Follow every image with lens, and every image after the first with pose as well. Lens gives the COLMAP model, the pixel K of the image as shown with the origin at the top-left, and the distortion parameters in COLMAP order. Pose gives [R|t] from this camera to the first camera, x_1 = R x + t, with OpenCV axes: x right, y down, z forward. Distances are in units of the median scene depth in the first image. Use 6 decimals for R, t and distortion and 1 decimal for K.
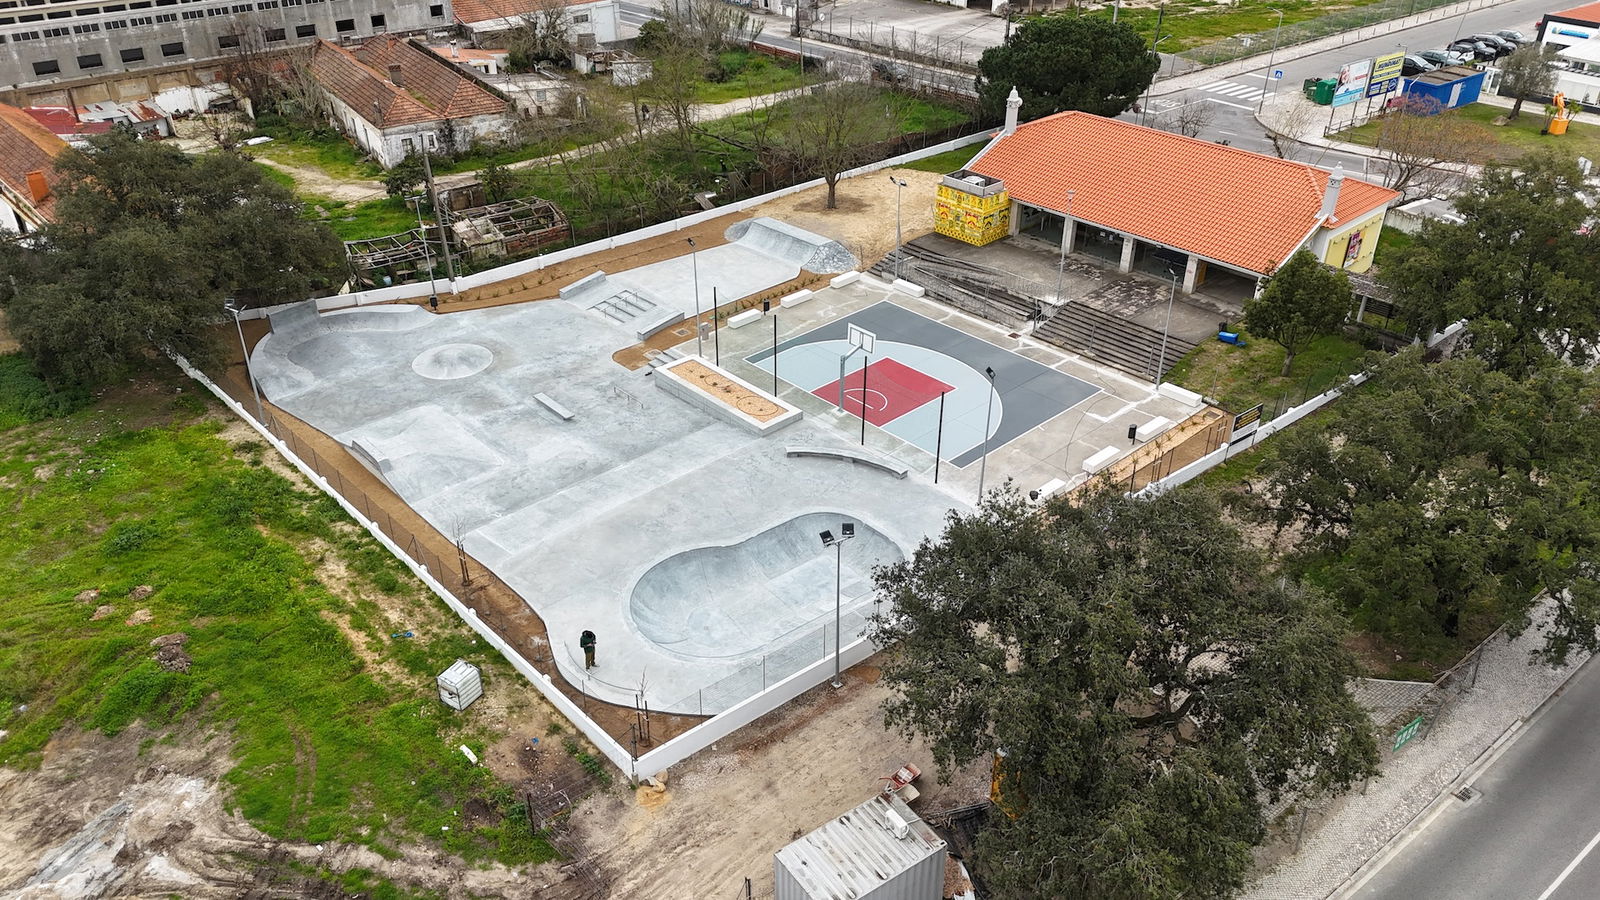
lens RADIAL K [[1169.2, 0, 800.0], [0, 1169.2, 450.0], [0, 0, 1]] dist [0.086535, -0.083805]
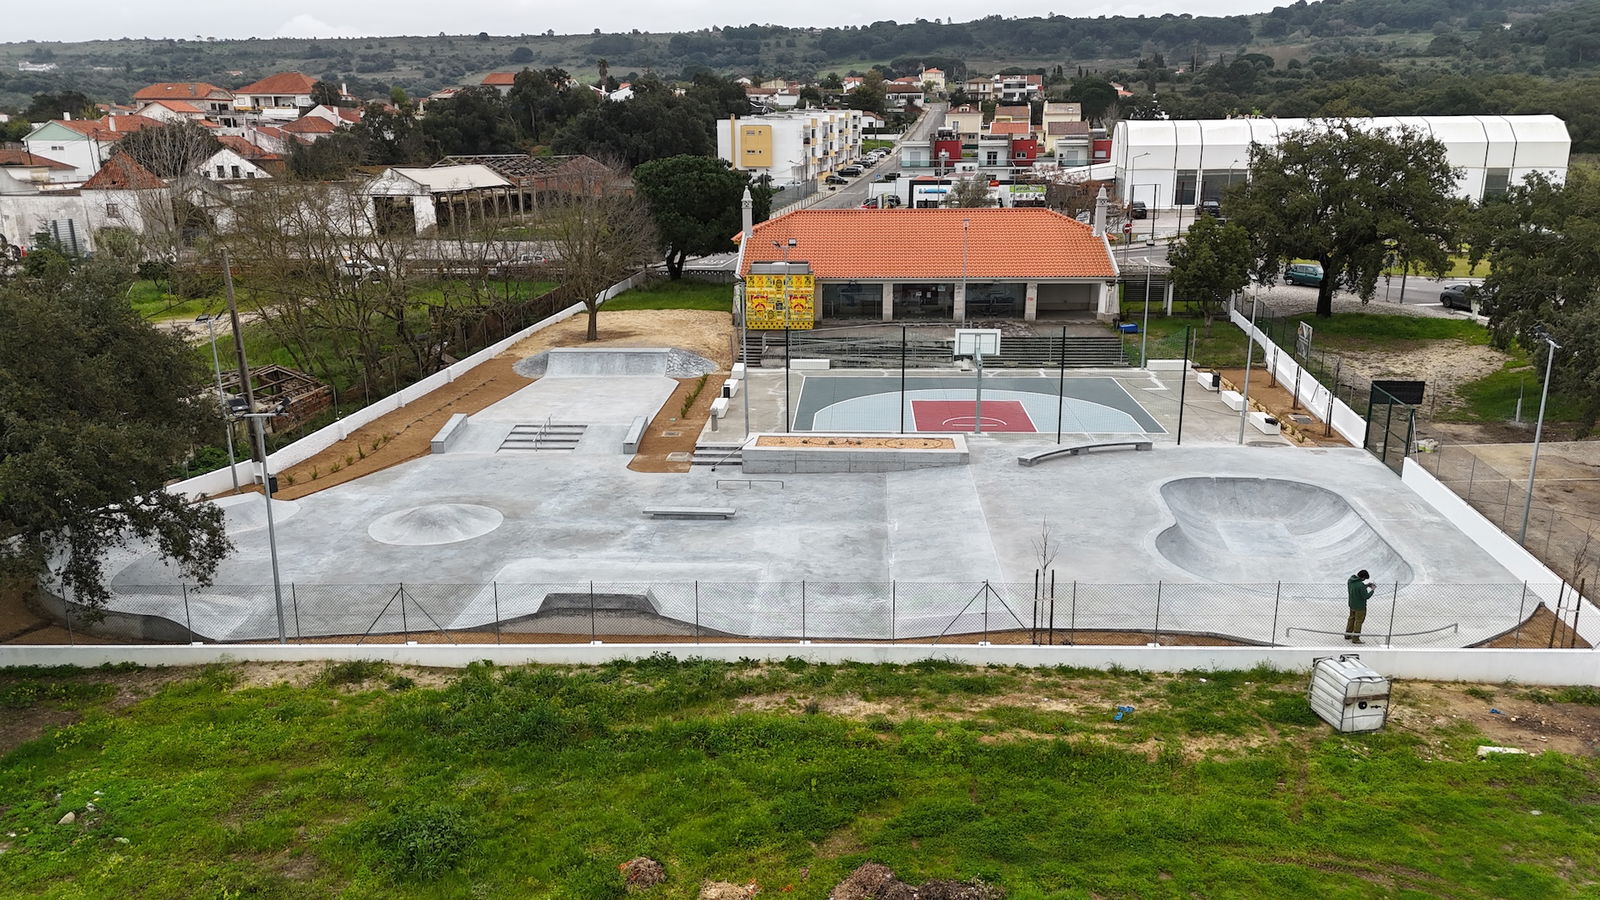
lens RADIAL K [[1173.9, 0, 800.0], [0, 1173.9, 450.0], [0, 0, 1]] dist [0.075499, -0.069208]
pose [[0.723616, -0.186808, 0.664442, -0.495491], [0.366062, 0.919999, -0.140004, 0.038410], [-0.585132, 0.344536, 0.734109, 0.385123]]
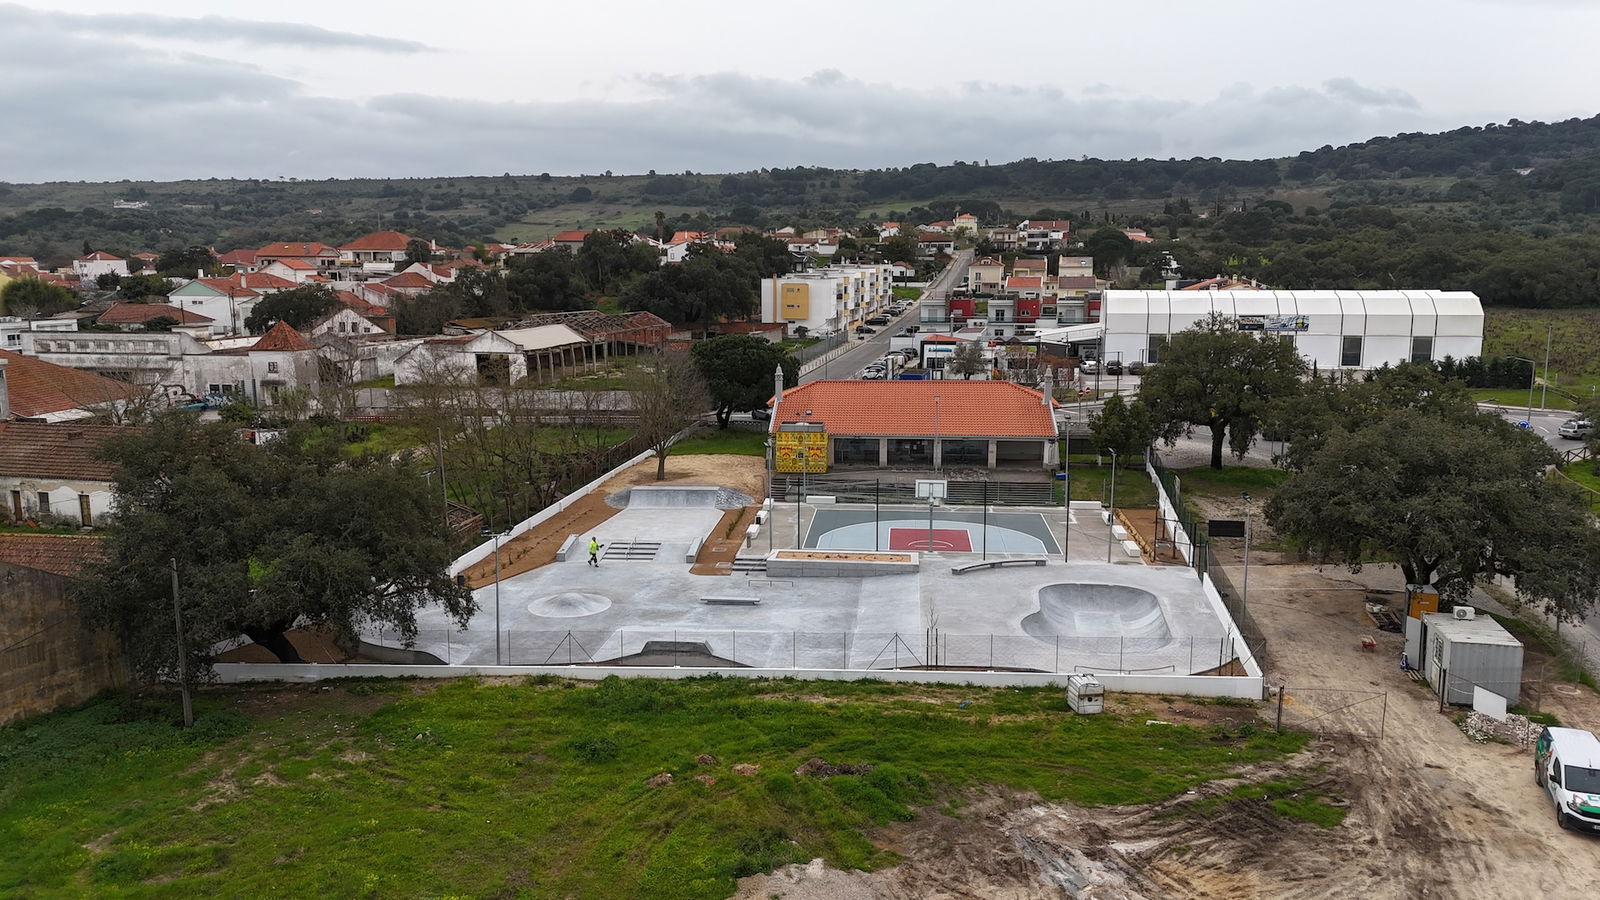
lens RADIAL K [[1169.2, 0, 800.0], [0, 1169.2, 450.0], [0, 0, 1]] dist [0.086535, -0.083805]
pose [[0.748975, -0.109528, 0.653483, -0.677264], [0.348325, 0.904055, -0.247699, 0.098317], [-0.563655, 0.413145, 0.715265, 0.149877]]
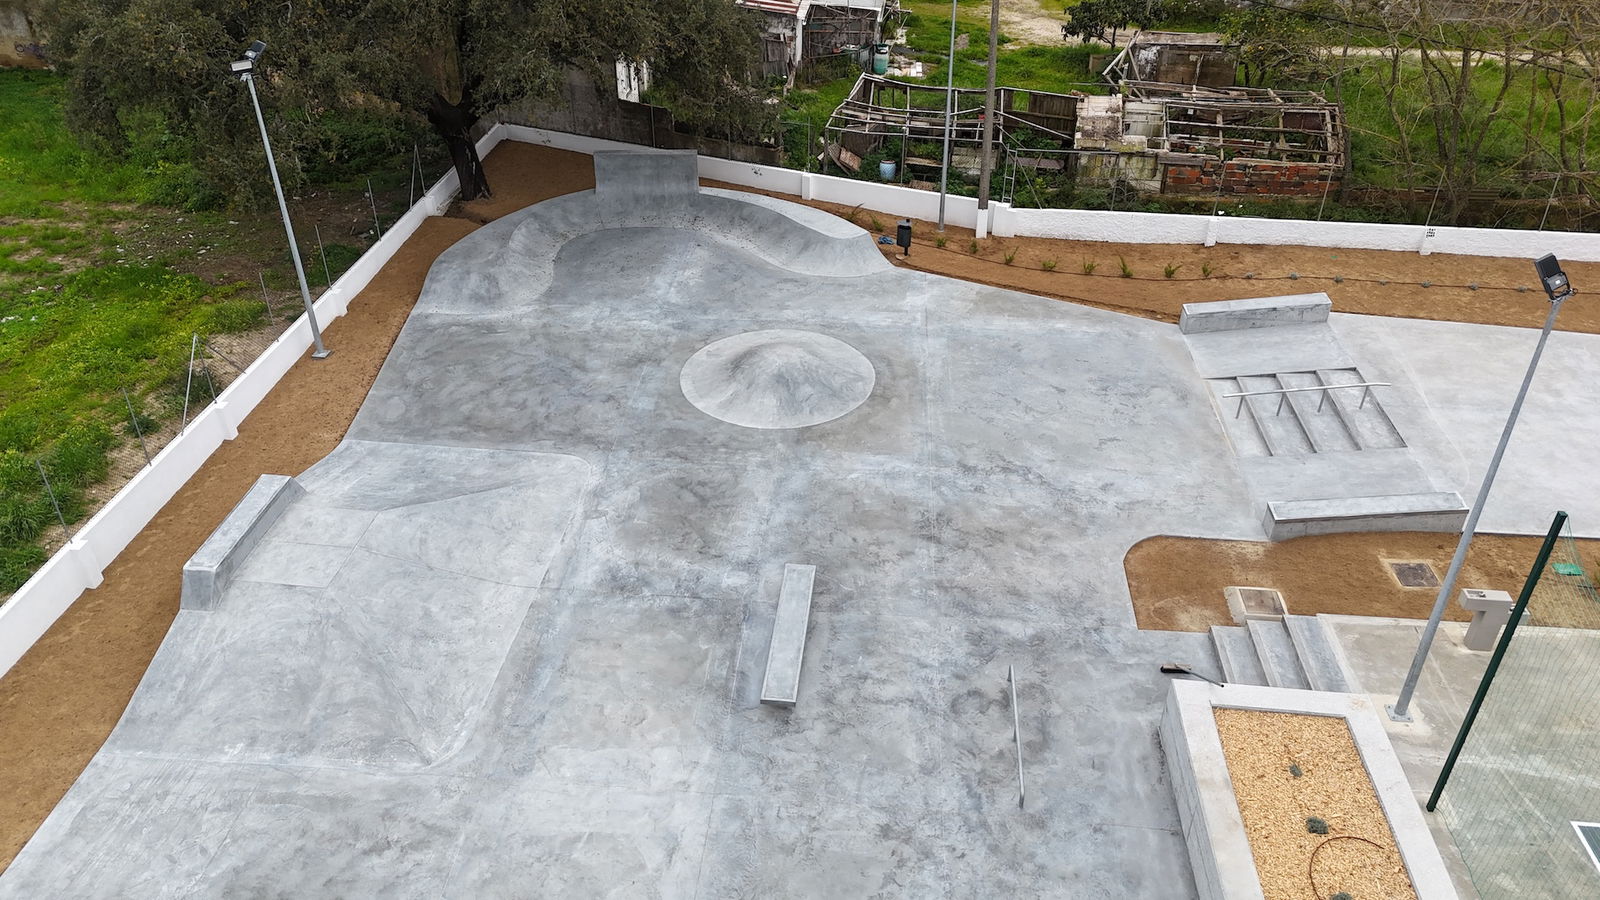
lens RADIAL K [[1169.2, 0, 800.0], [0, 1169.2, 450.0], [0, 0, 1]] dist [0.086535, -0.083805]
pose [[0.666346, 0.411681, -0.621693, -0.030004], [-0.390485, 0.902960, 0.179403, -0.112934], [0.635220, 0.123218, 0.762438, 0.630033]]
